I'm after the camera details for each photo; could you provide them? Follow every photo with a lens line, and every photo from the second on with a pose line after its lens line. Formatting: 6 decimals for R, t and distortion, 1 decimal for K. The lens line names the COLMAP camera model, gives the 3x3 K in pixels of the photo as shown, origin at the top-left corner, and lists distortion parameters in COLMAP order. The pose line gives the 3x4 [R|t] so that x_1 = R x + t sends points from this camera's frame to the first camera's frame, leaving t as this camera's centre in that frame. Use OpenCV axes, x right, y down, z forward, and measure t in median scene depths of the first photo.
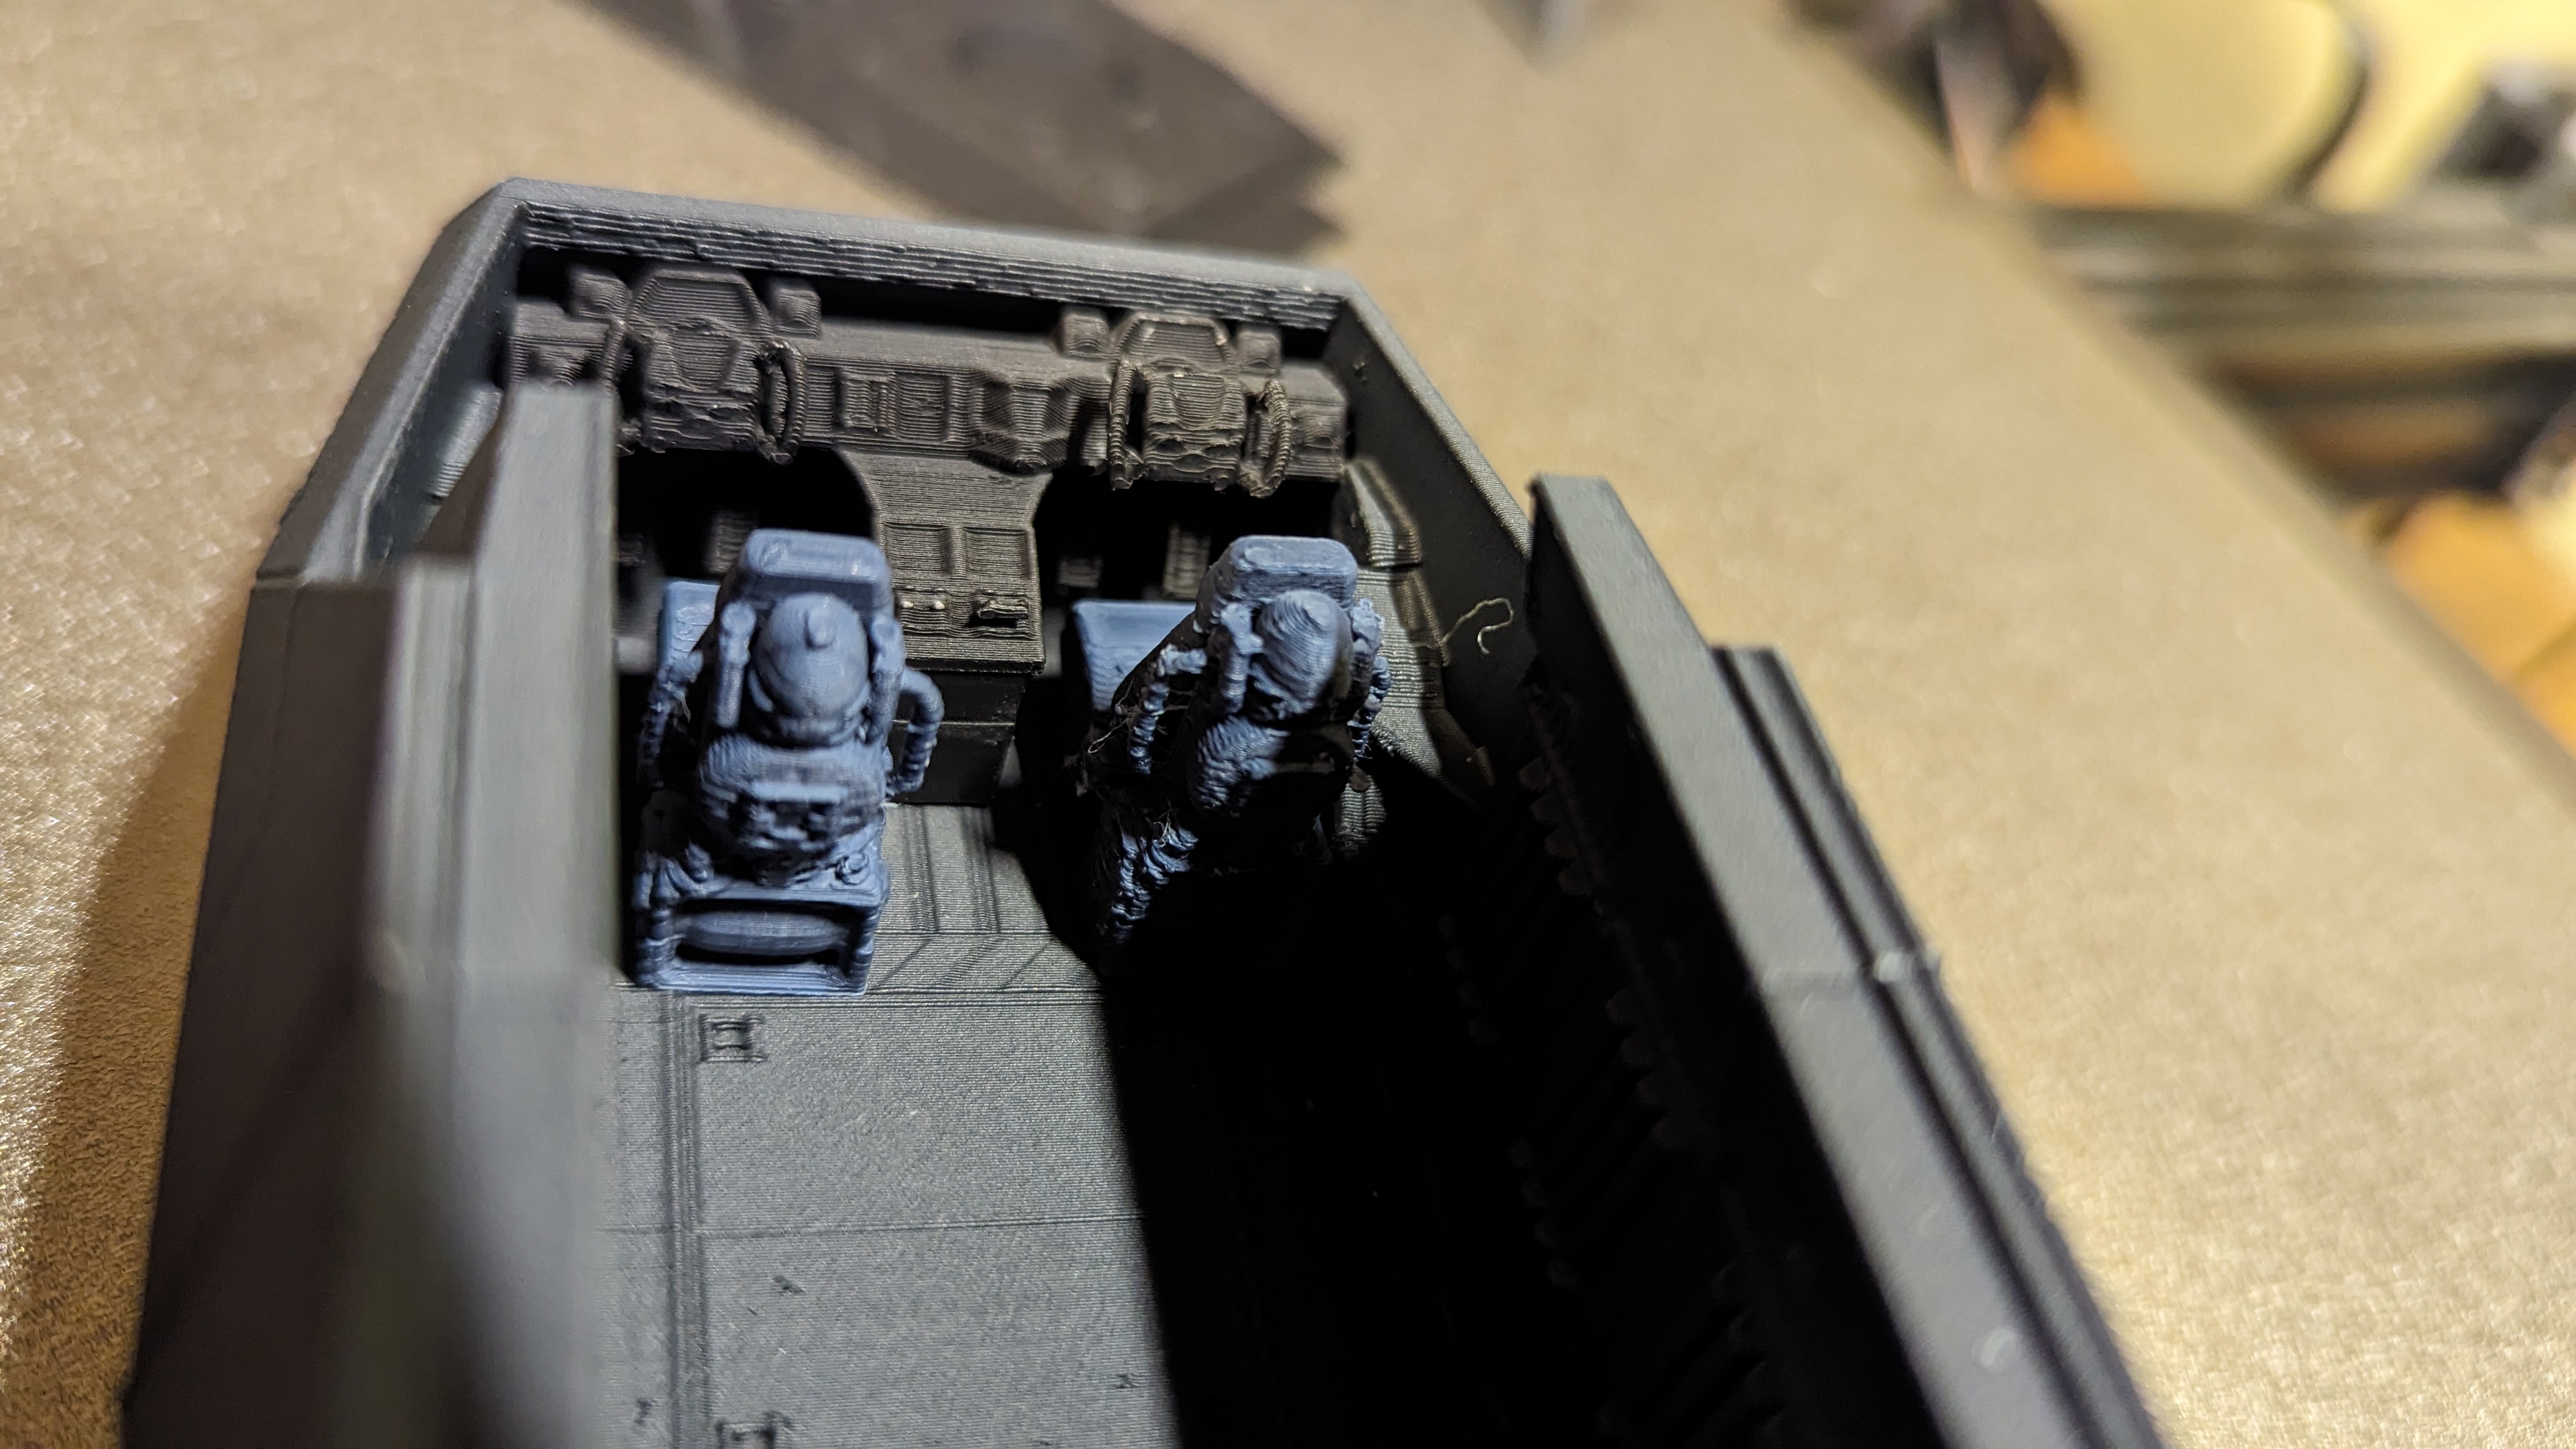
lens RADIAL K [[2243.6, 0, 1288.0], [0, 2243.6, 724.5], [0, 0, 1]] dist [-0.076779, 0.006272]
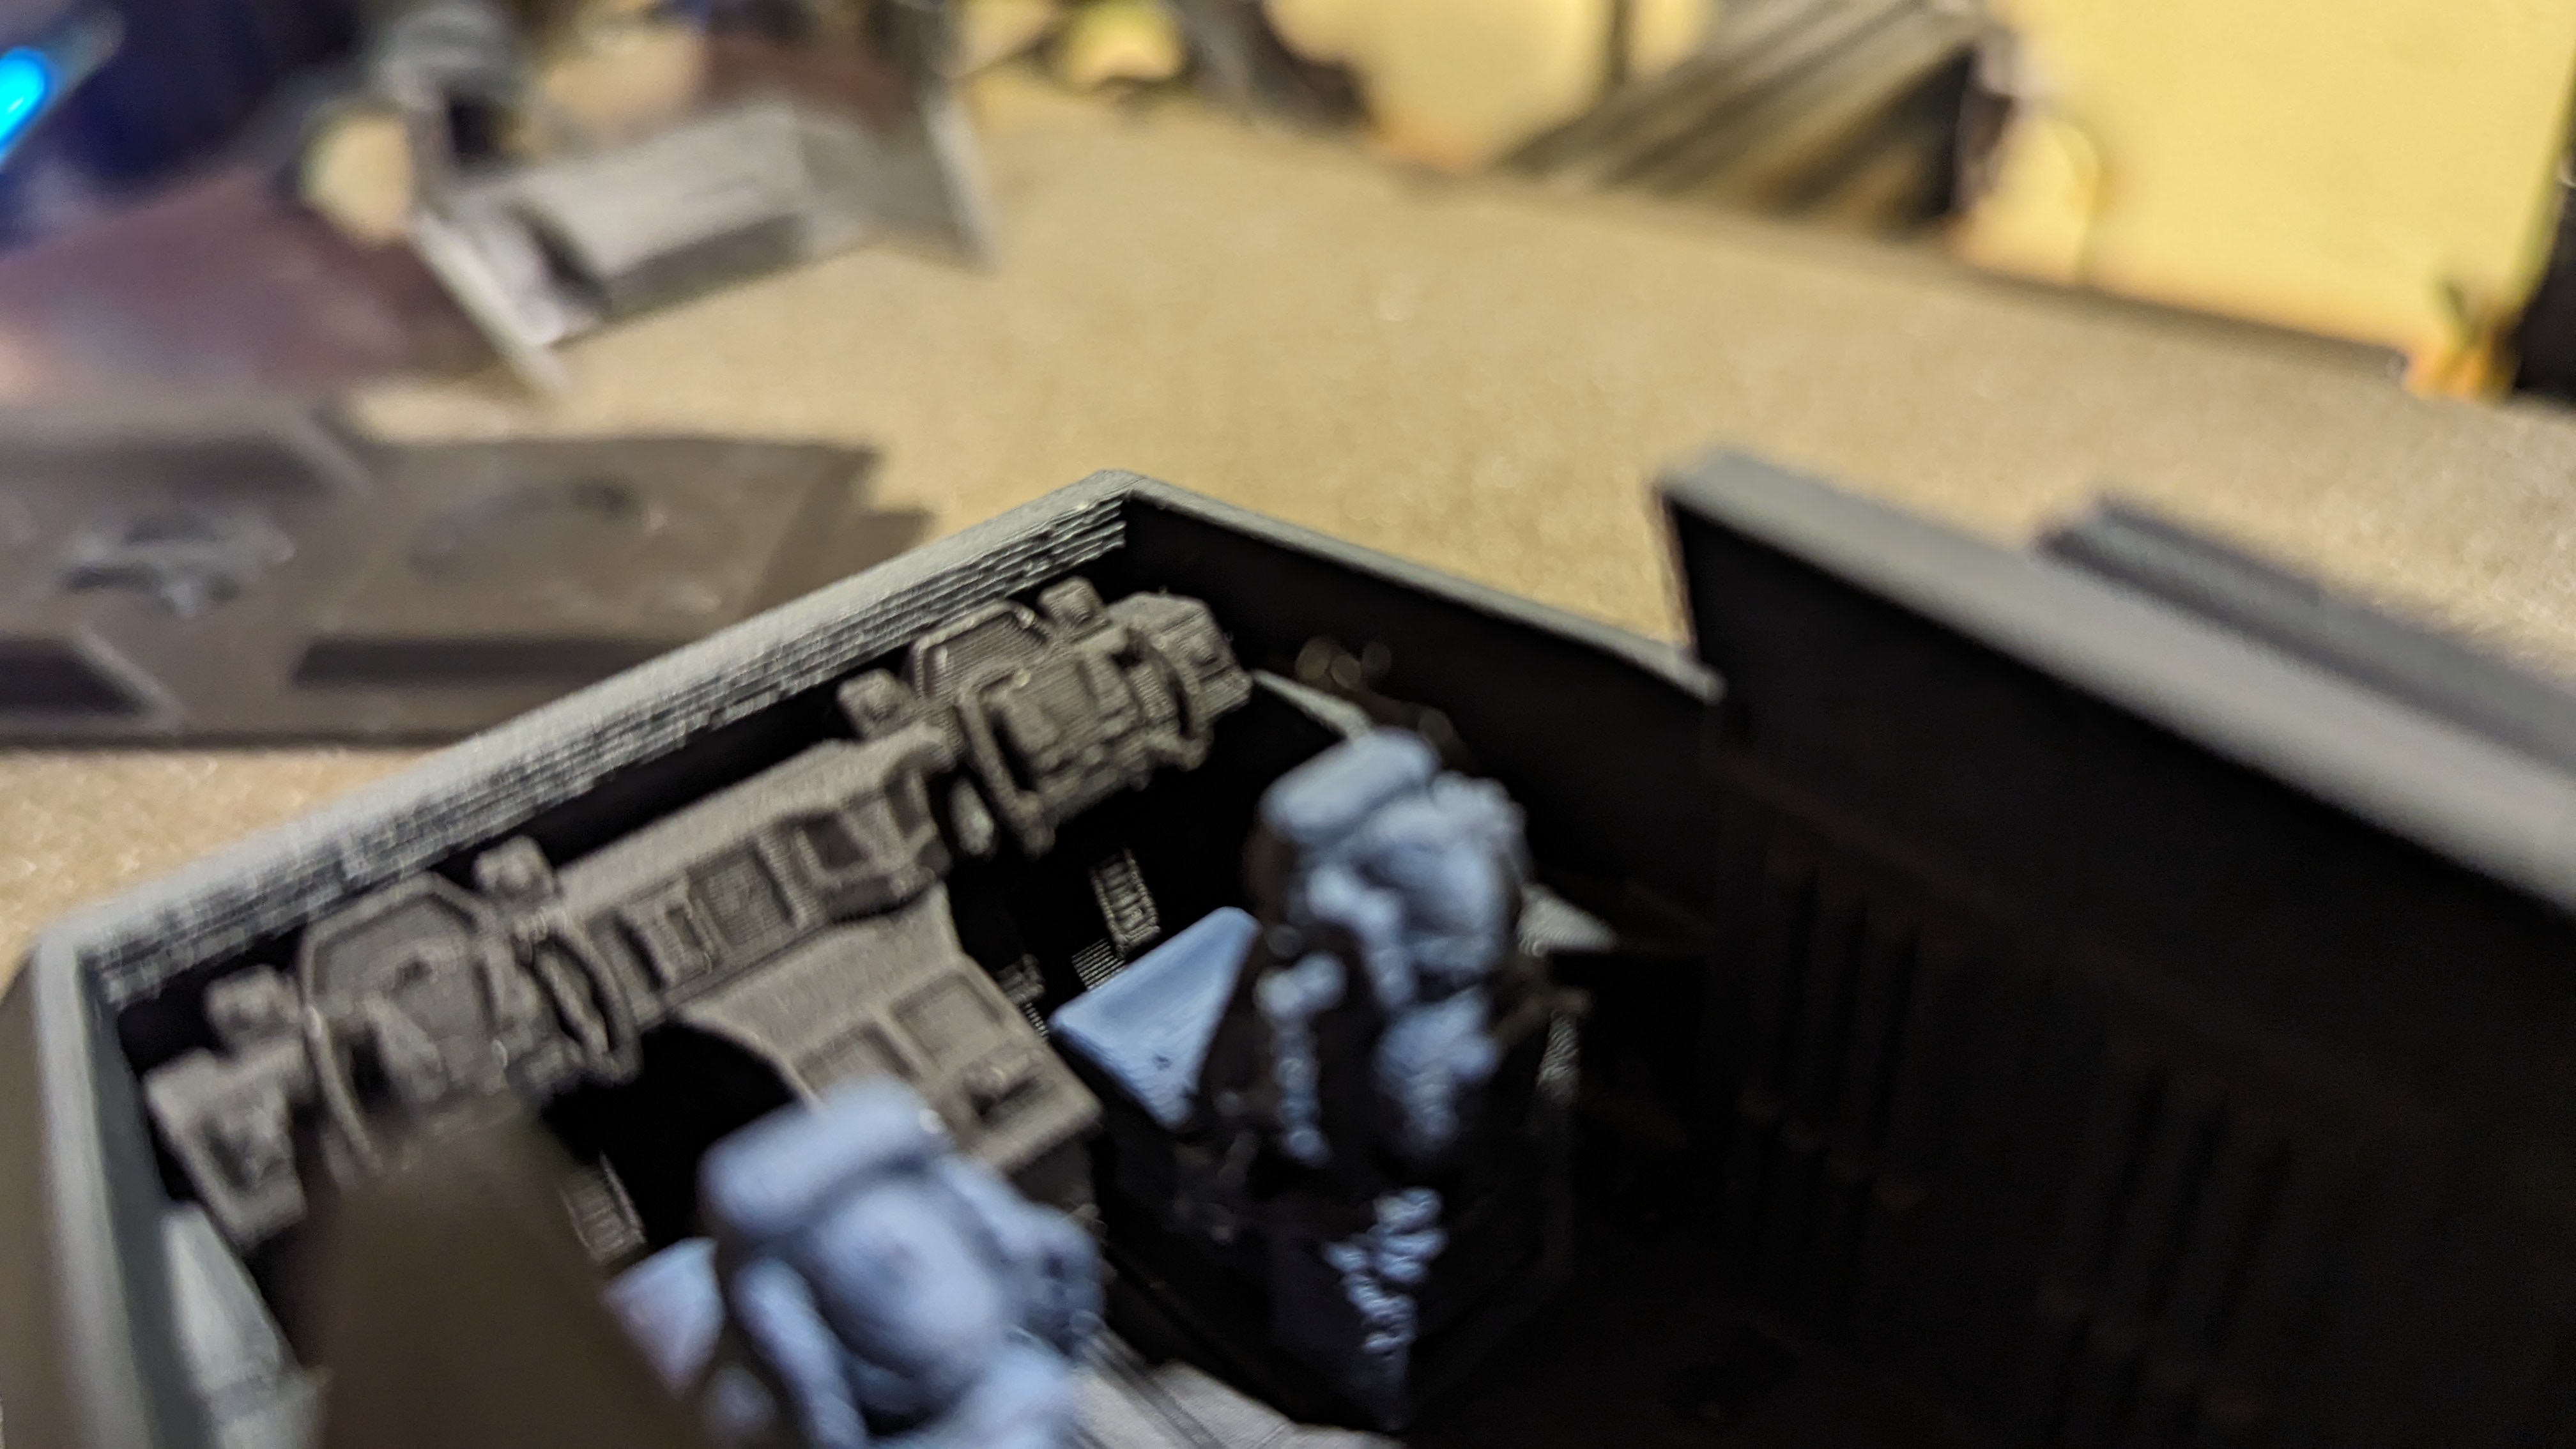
lens RADIAL K [[2243.6, 0, 1288.0], [0, 2243.6, 724.5], [0, 0, 1]] dist [-0.076779, 0.006272]
pose [[0.823833, -0.521943, 0.221076, -0.148649], [0.544782, 0.836806, -0.054483, -0.056808], [-0.156560, 0.165323, 0.973734, 0.276253]]
